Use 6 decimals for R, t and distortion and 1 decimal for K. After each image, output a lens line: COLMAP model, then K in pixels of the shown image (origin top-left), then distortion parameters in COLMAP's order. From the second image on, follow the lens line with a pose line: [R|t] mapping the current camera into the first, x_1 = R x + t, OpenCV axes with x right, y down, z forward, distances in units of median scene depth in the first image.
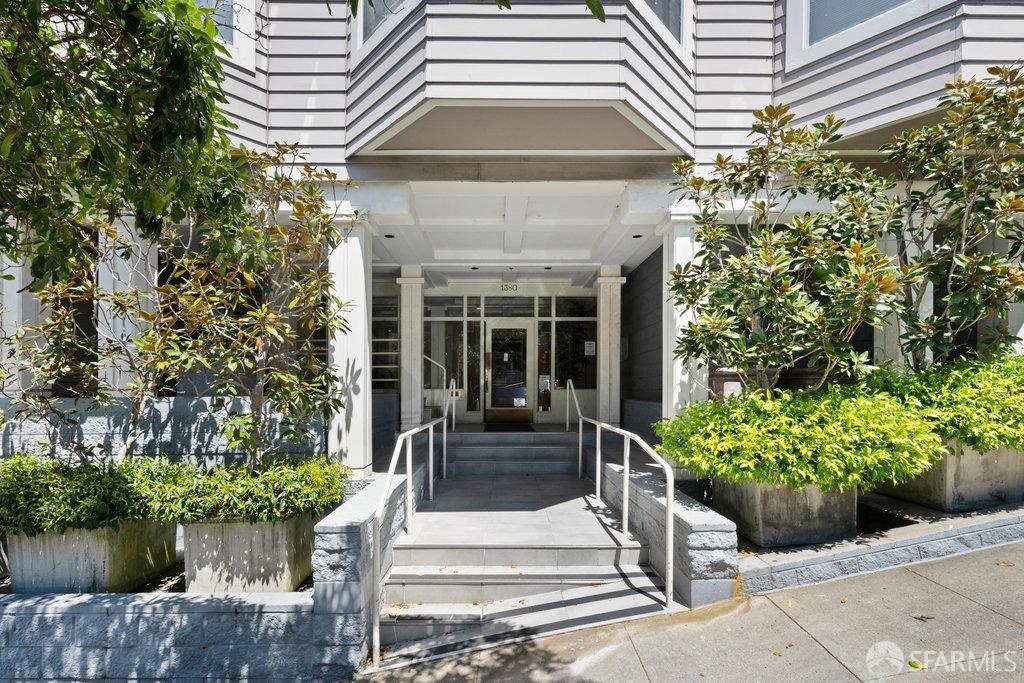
lens RADIAL K [[468.7, 0, 510.2], [0, 468.7, 400.0], [0, 0, 1]] dist [0.002338, 0.000623]
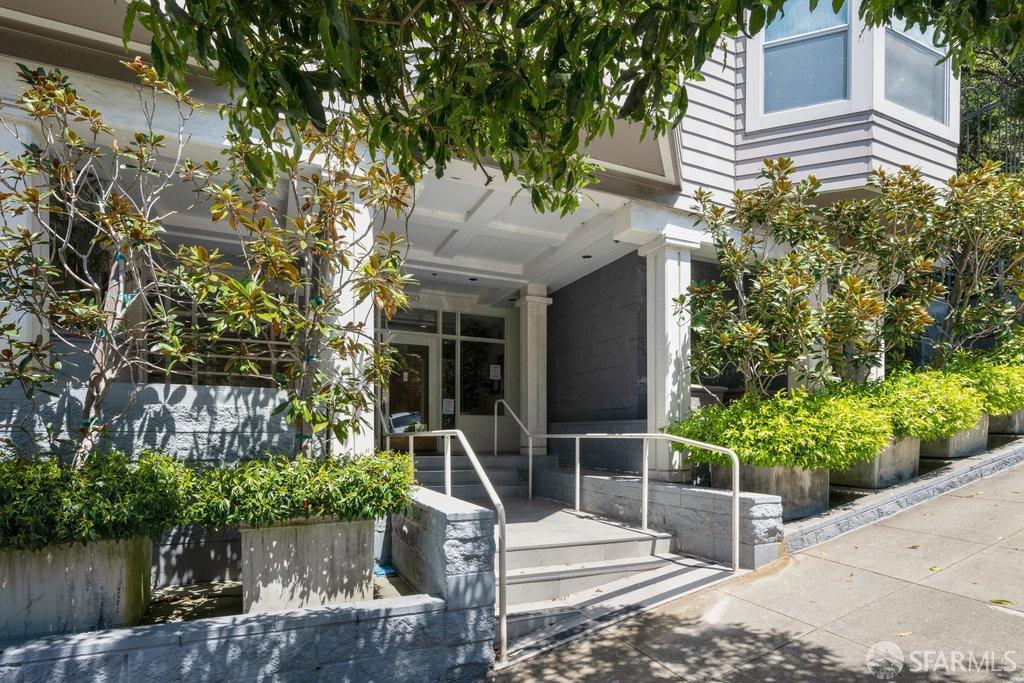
lens RADIAL K [[539.4, 0, 510.6], [0, 539.4, 449.5], [0, 0, 1]] dist [0.003308, 0.000100]
pose [[0.916254, 0.002378, 0.400592, -0.650458], [-0.000743, 0.999991, -0.004237, 0.135679], [-0.400598, 0.003584, 0.916247, 0.003285]]
